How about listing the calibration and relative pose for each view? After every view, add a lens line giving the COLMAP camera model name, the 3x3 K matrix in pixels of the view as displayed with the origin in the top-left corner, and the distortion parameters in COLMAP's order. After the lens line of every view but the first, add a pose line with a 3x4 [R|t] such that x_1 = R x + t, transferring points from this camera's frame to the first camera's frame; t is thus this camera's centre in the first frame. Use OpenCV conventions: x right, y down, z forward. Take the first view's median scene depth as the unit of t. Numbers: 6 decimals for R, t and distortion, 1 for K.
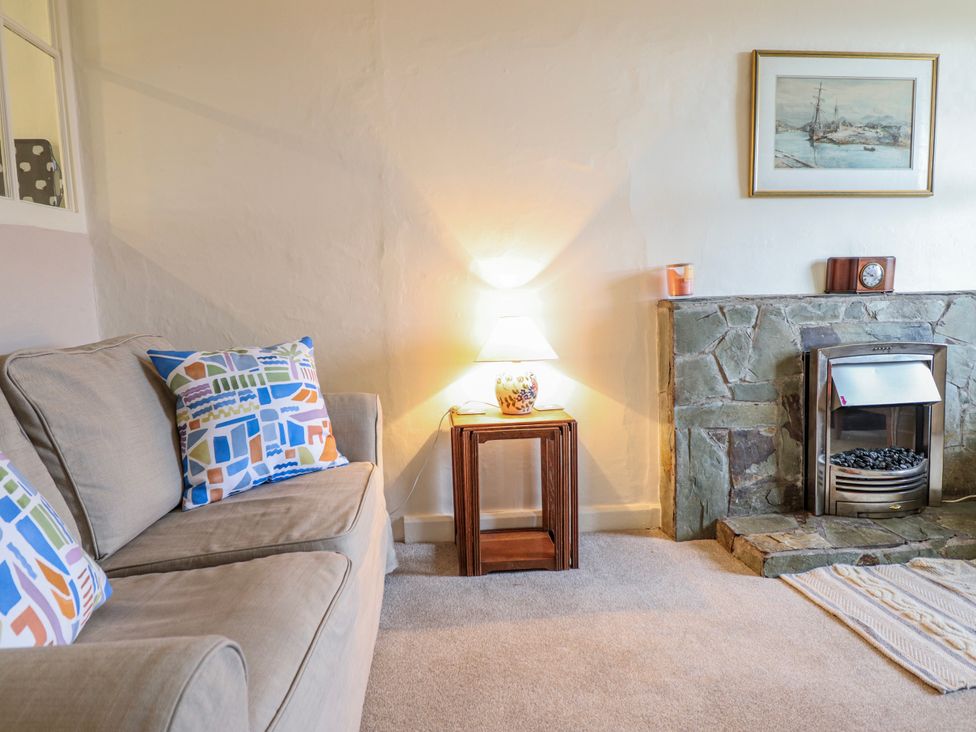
lens RADIAL K [[652.7, 0, 487.0], [0, 652.7, 349.7], [0, 0, 1]] dist [0.002082, -0.003867]
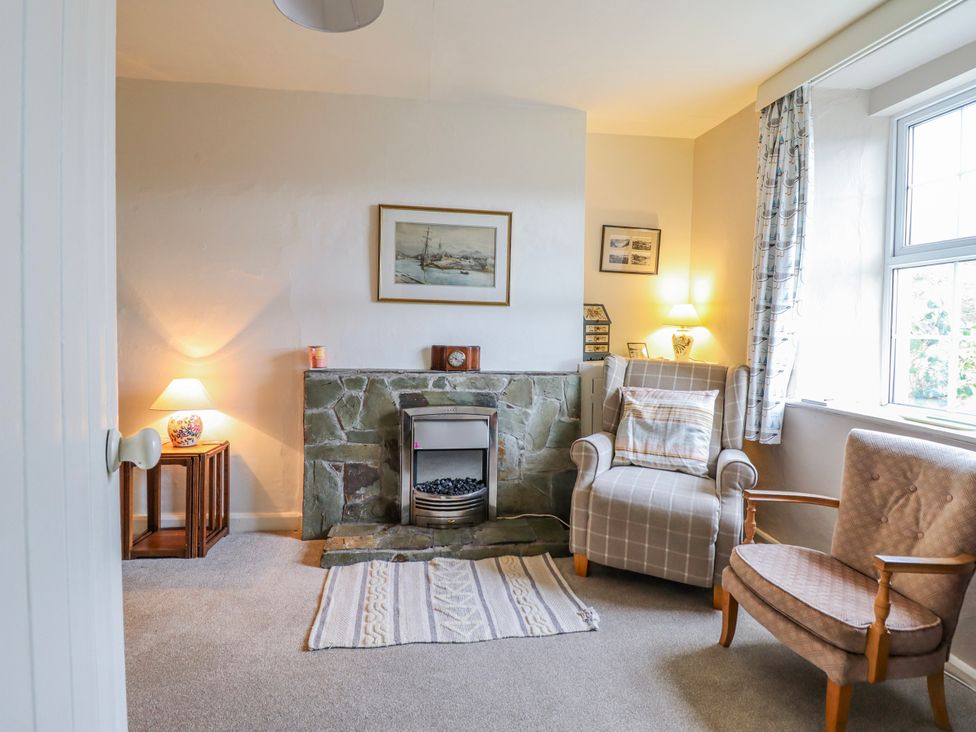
lens RADIAL K [[505.3, 0, 487.4], [0, 505.3, 352.2], [0, 0, 1]] dist [0.001520, -0.011939]
pose [[0.998586, 0.043404, 0.030690, 0.640505], [-0.041525, 0.997369, -0.059419, -0.066579], [-0.033188, 0.058060, 0.997761, -0.134849]]
